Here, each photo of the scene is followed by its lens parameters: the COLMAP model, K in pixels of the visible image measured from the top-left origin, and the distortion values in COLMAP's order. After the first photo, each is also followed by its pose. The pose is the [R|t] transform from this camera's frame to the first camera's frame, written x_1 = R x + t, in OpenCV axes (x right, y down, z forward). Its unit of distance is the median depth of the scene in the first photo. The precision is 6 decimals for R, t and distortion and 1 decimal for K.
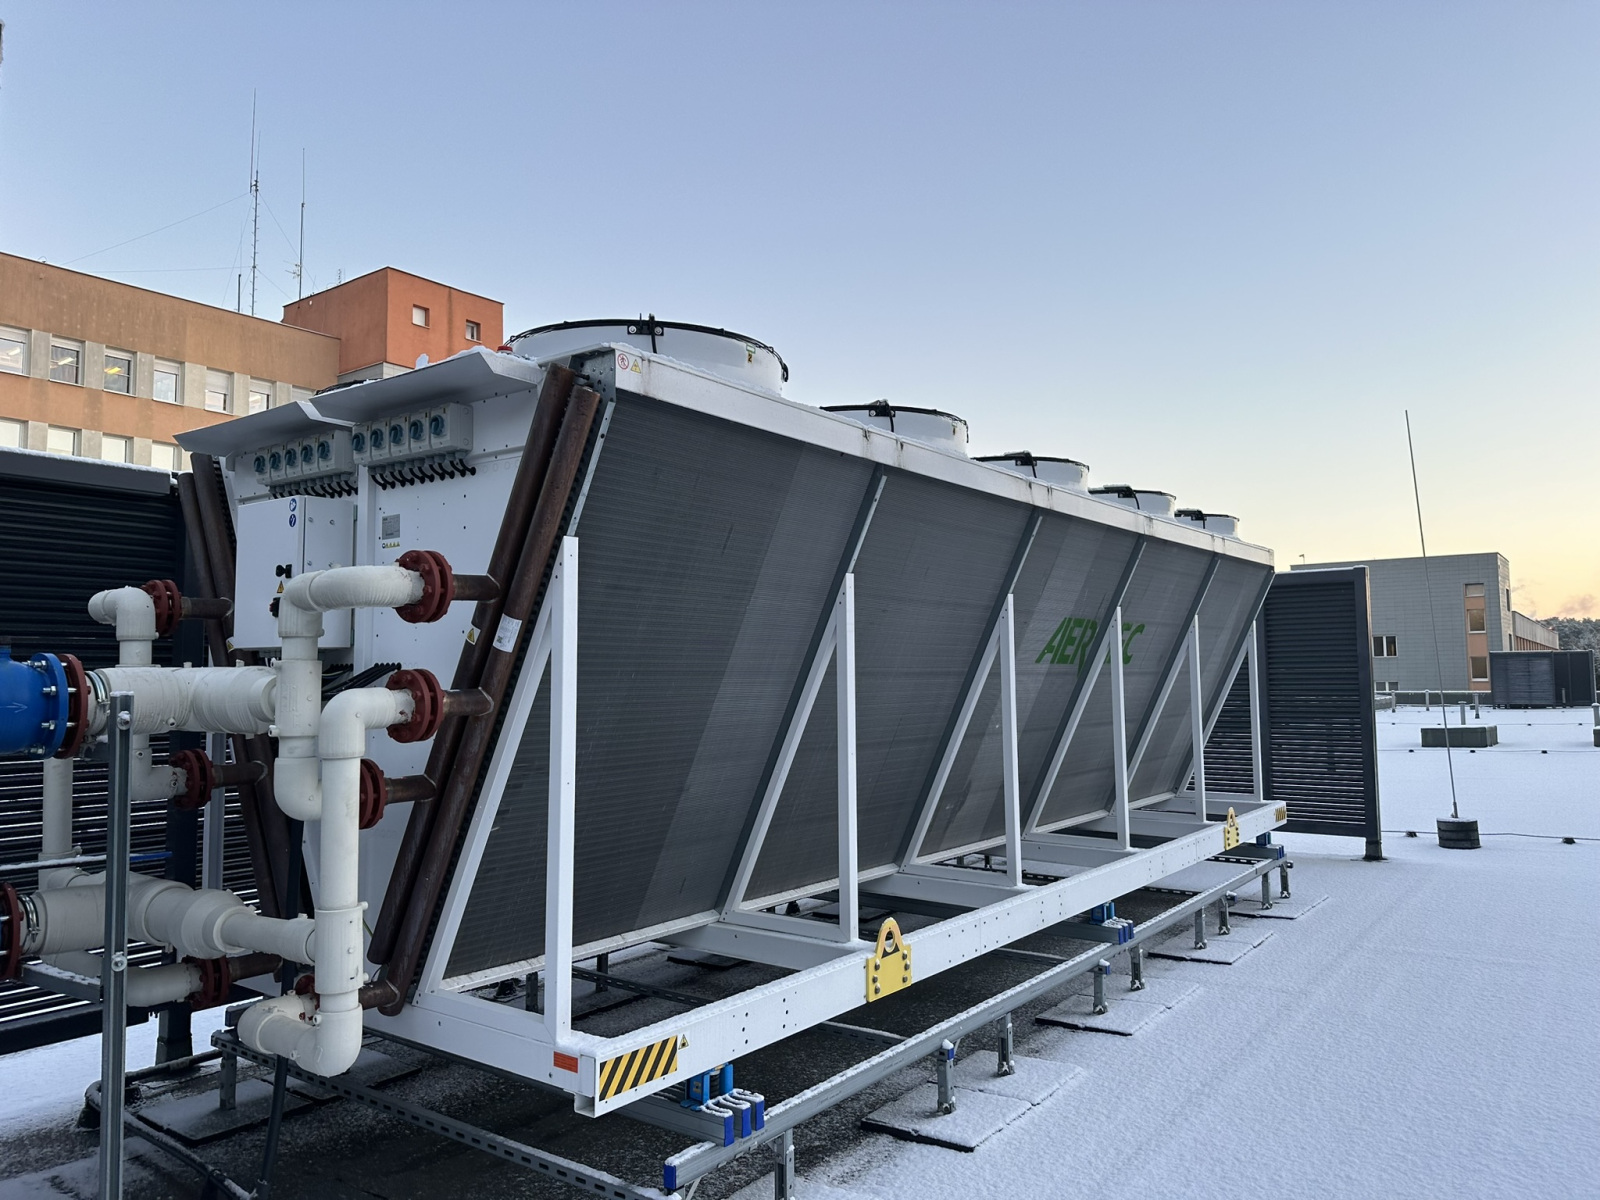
lens RADIAL K [[1126.1, 0, 798.3], [0, 1126.1, 587.6], [0, 0, 1]] dist [0.029750, -0.038106]
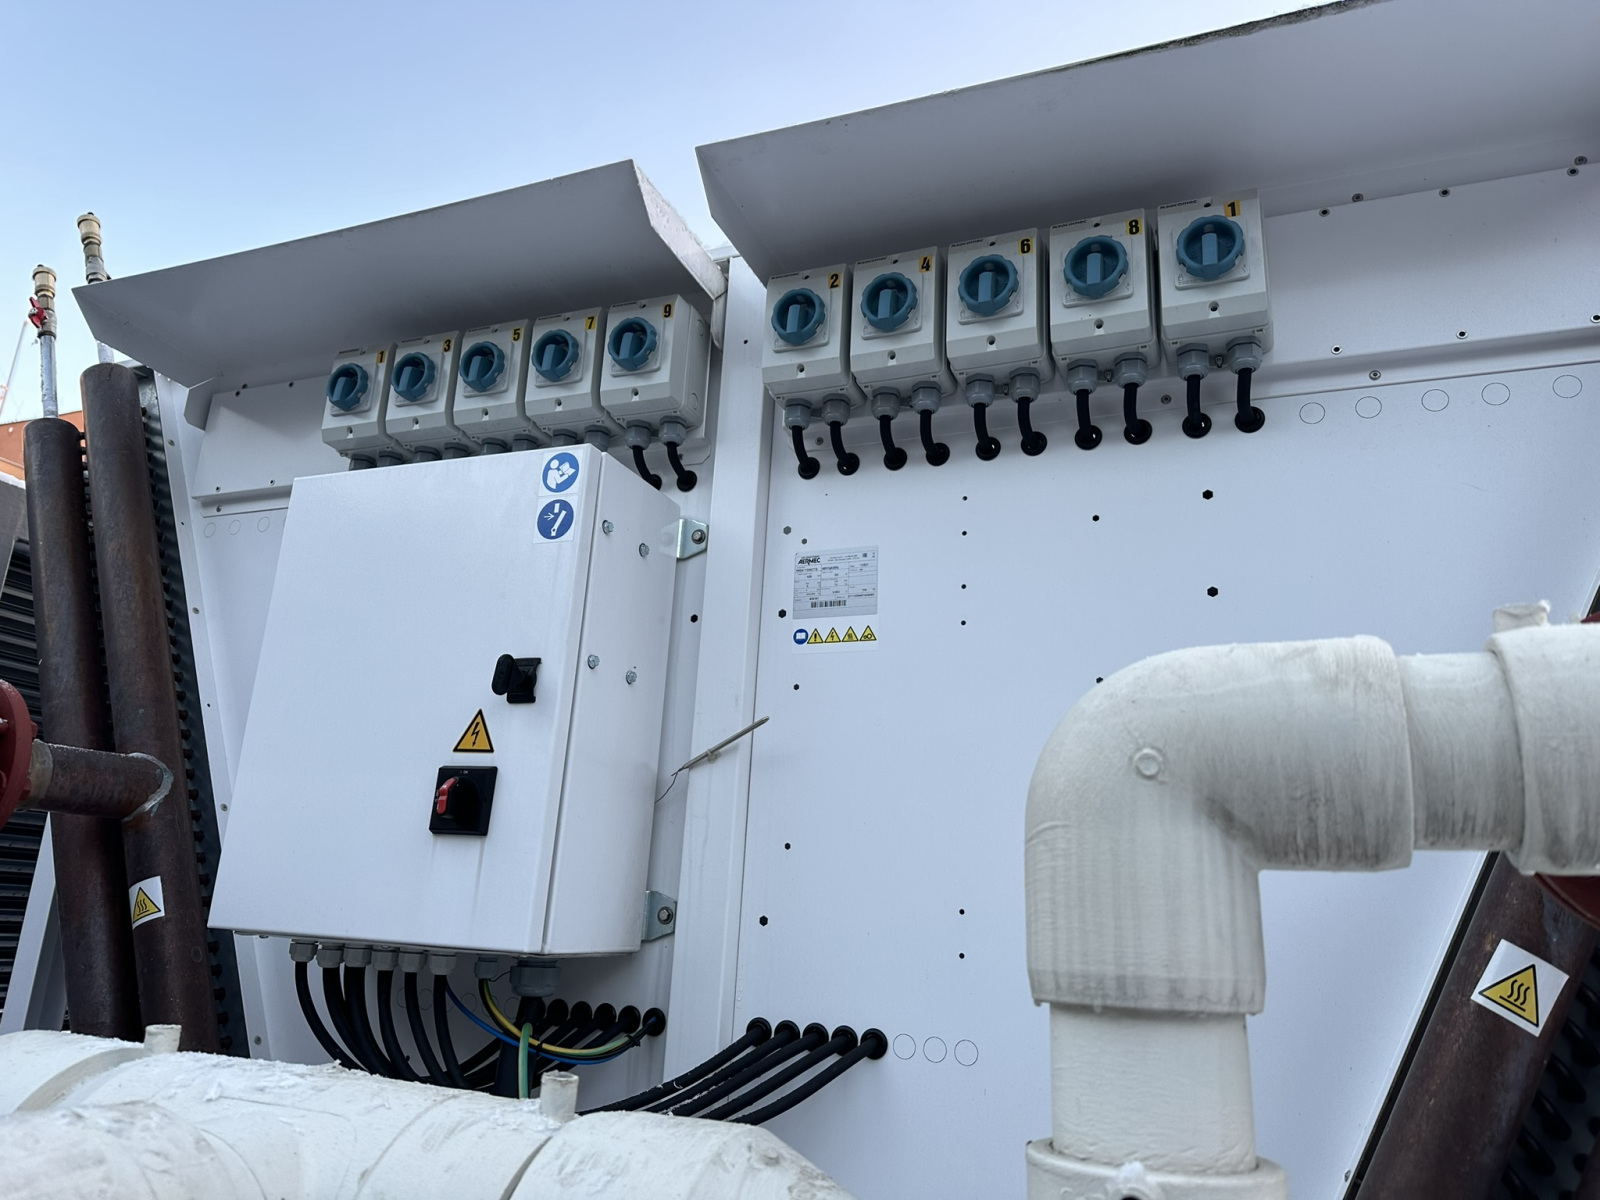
lens RADIAL K [[1126.1, 0, 798.3], [0, 1126.1, 587.6], [0, 0, 1]] dist [0.029750, -0.038106]
pose [[0.964176, 0.127797, 0.232450, -0.424686], [-0.078943, 0.974831, -0.208501, 0.016655], [-0.253246, 0.182681, 0.949997, 0.651946]]
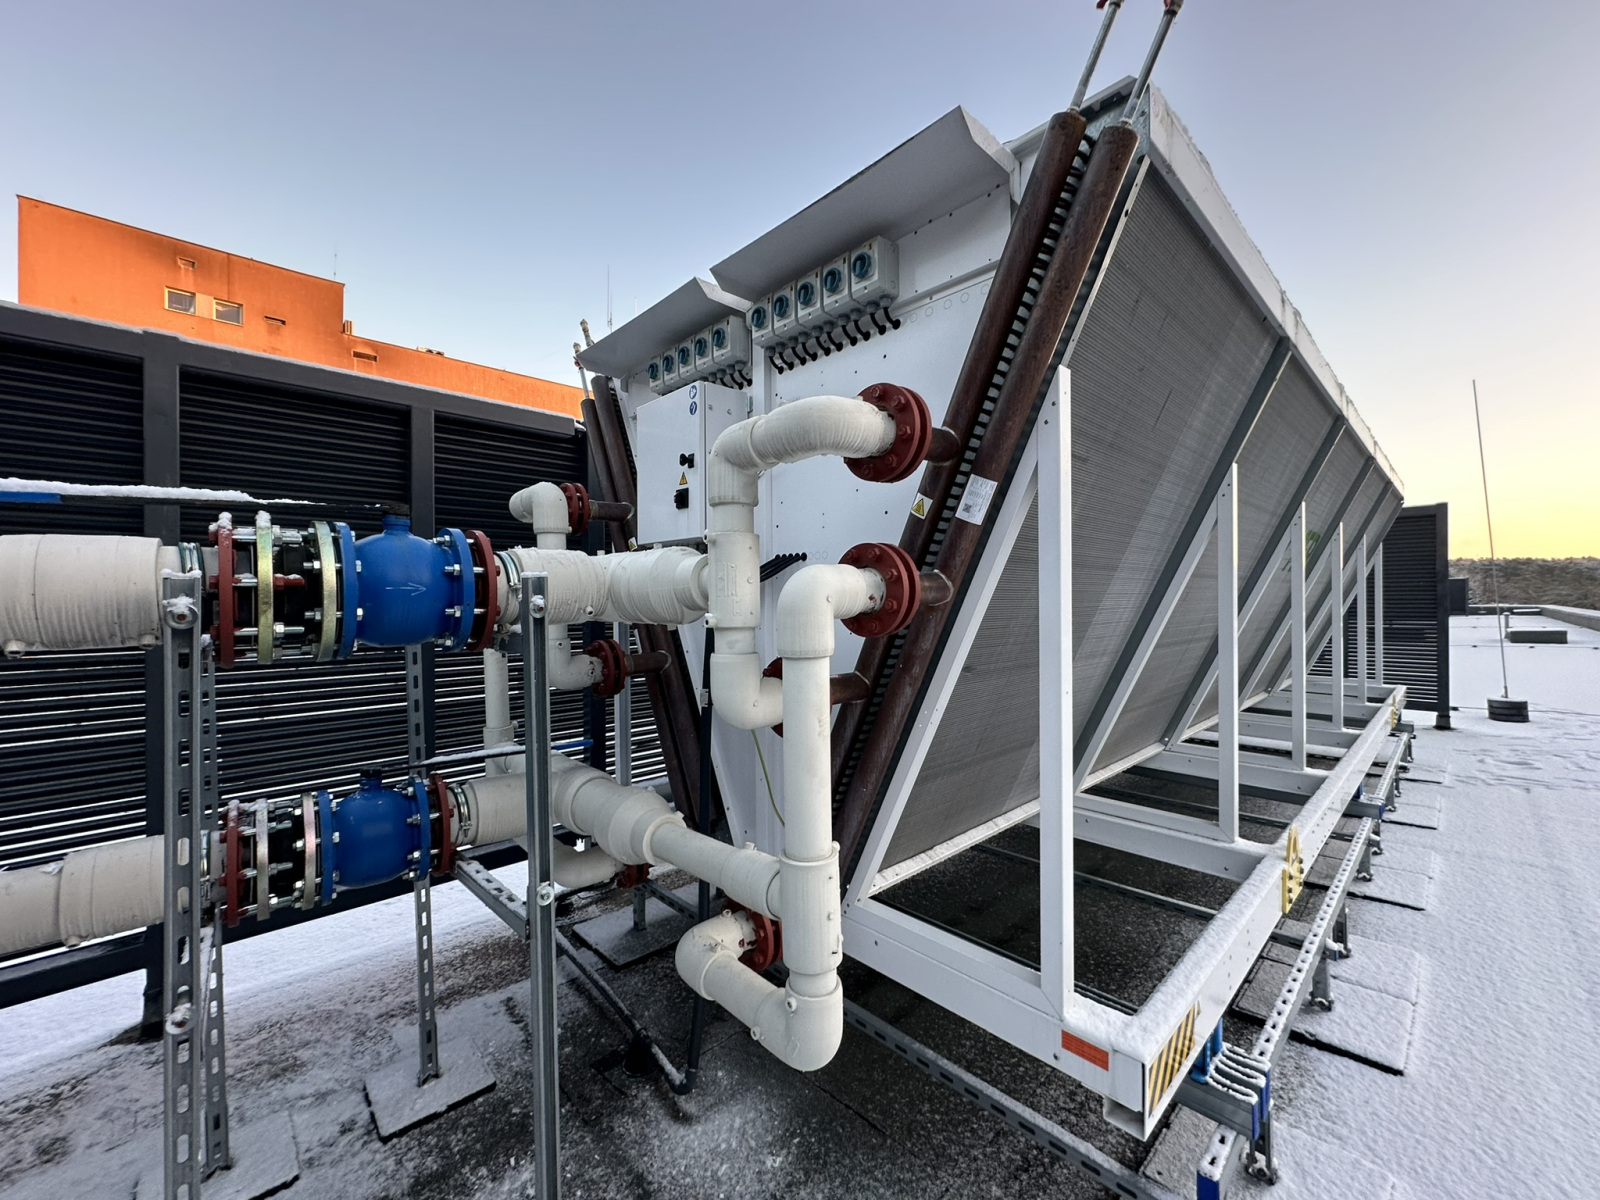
lens RADIAL K [[640.2, 0, 800.0], [0, 640.2, 600.0], [0, 0, 1]] dist [0.002664, -0.002740]
pose [[0.985456, -0.000814, -0.169928, -0.246902], [0.014722, 0.996637, 0.080608, 0.058508], [0.169291, -0.081937, 0.982154, 0.432584]]
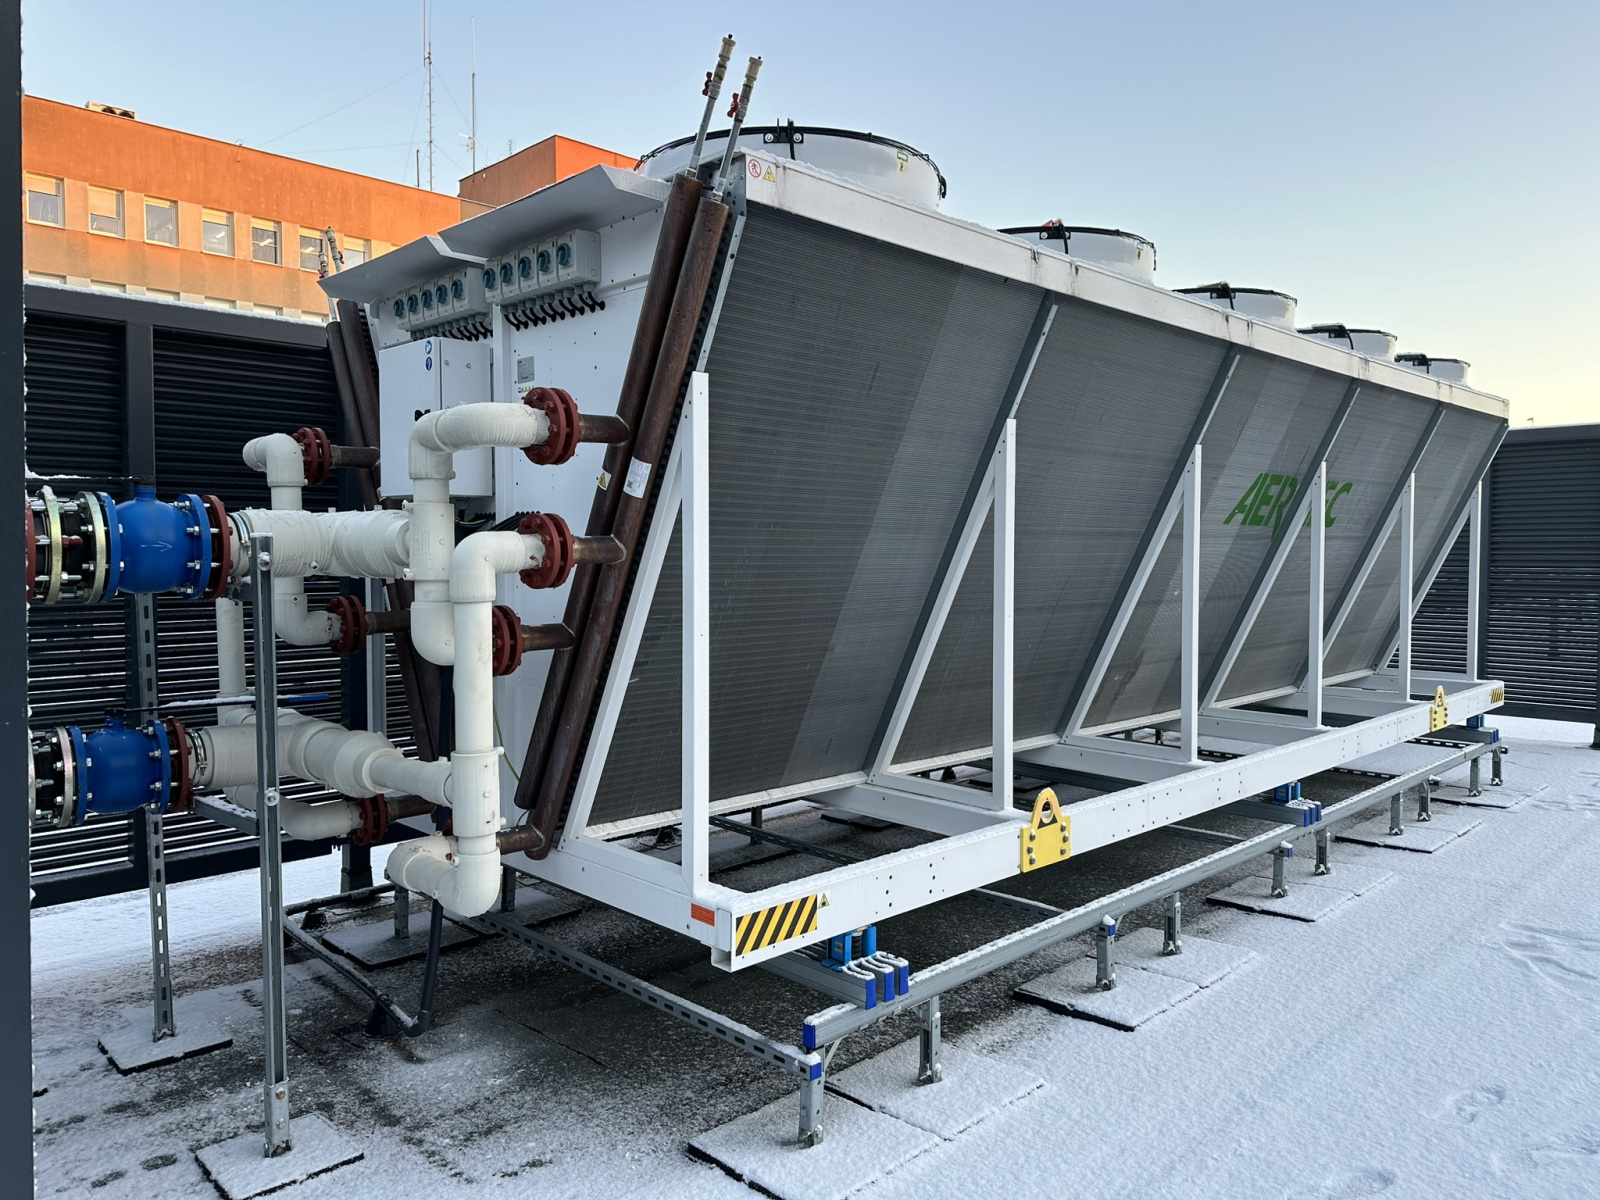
lens RADIAL K [[1123.4, 0, 787.9], [0, 1123.4, 589.8], [0, 0, 1]] dist [0.042340, -0.052097]
pose [[0.987787, 0.014239, -0.155159, 0.010849], [0.003751, 0.993354, 0.115038, 0.021998], [0.155766, -0.114215, 0.981169, 0.069293]]
